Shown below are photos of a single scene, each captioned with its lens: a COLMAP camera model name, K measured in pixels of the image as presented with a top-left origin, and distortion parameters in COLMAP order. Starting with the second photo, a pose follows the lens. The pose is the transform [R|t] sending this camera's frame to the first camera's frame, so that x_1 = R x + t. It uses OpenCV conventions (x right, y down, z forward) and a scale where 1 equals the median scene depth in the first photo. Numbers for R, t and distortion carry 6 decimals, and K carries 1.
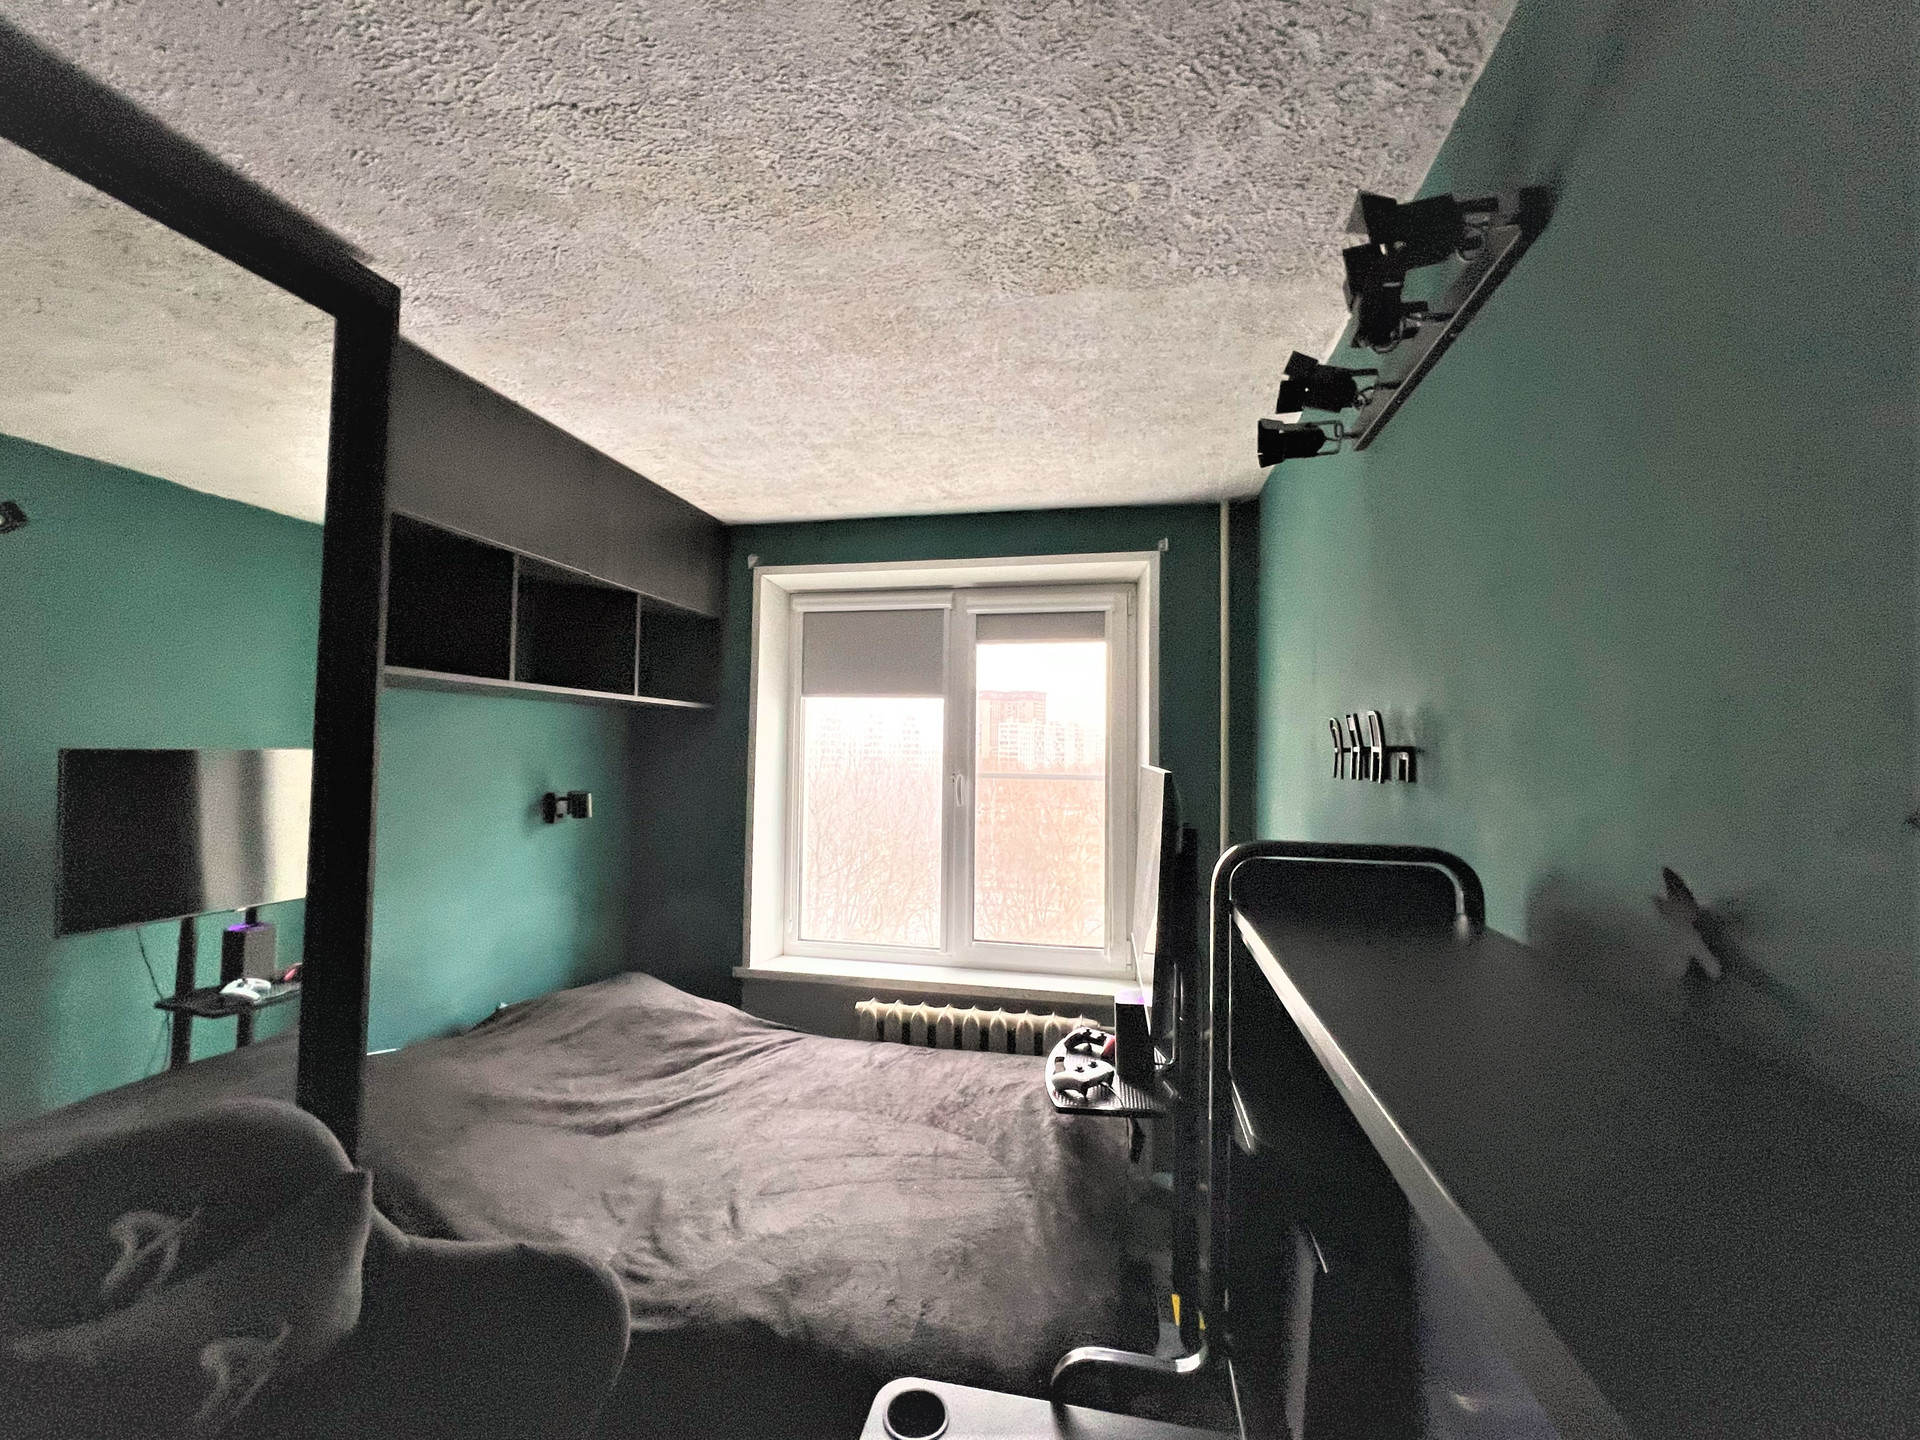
lens RADIAL K [[770.5, 0, 965.3], [0, 770.5, 718.2], [0, 0, 1]] dist [-0.001983, -0.000811]
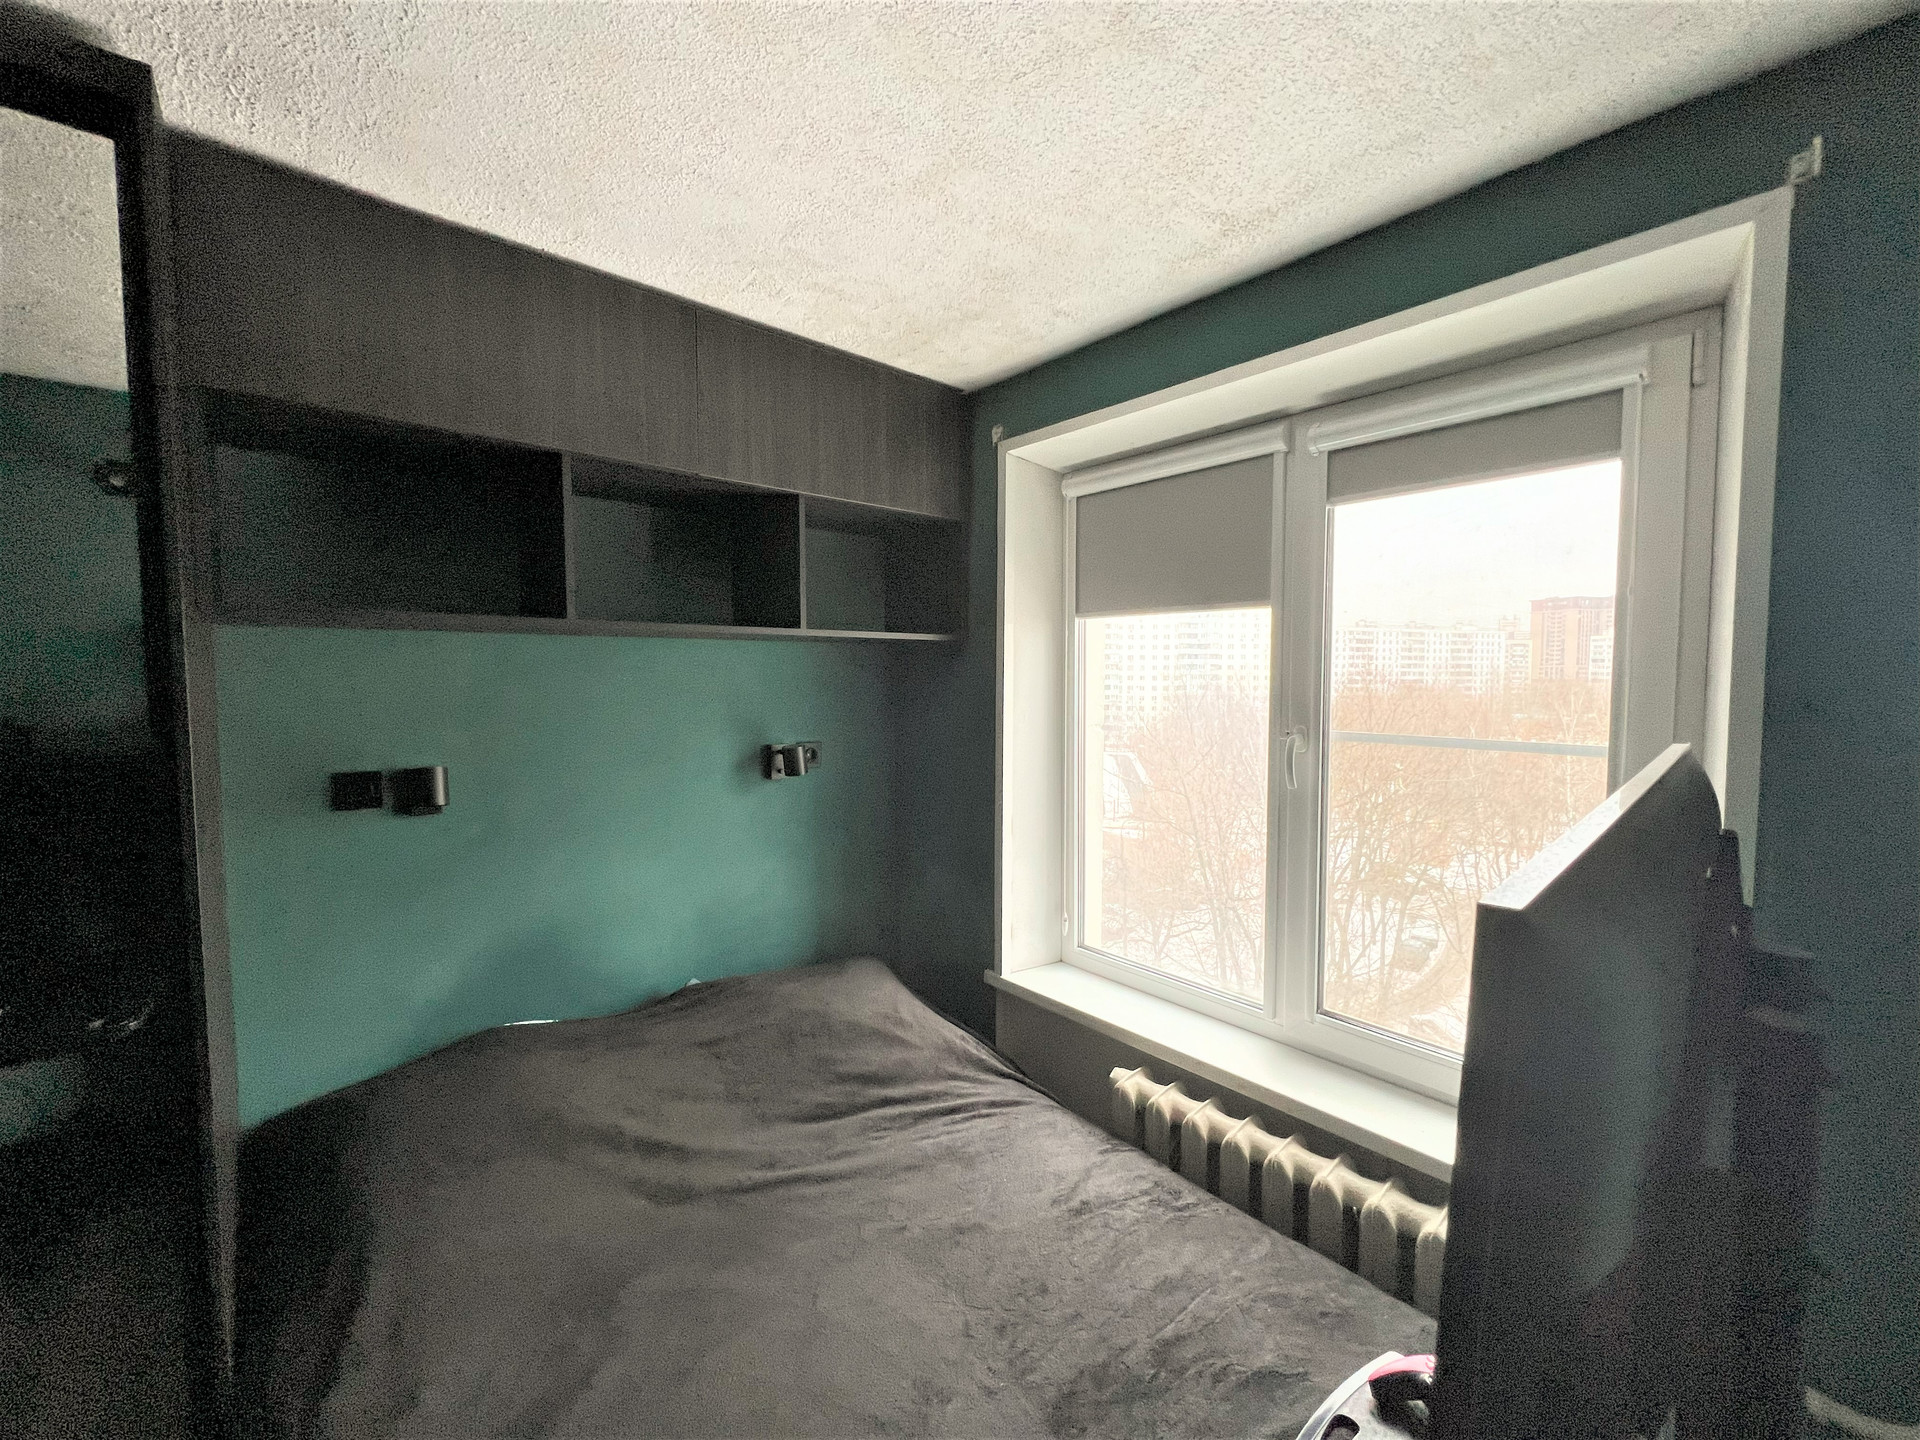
lens RADIAL K [[770.5, 0, 951.4], [0, 770.5, 720.3], [0, 0, 1]] dist [-0.001983, -0.000811]
pose [[0.802436, 0.021806, -0.596340, 0.150977], [0.034087, 0.996026, 0.082287, 0.003870], [0.595764, -0.086358, 0.798503, 0.427211]]
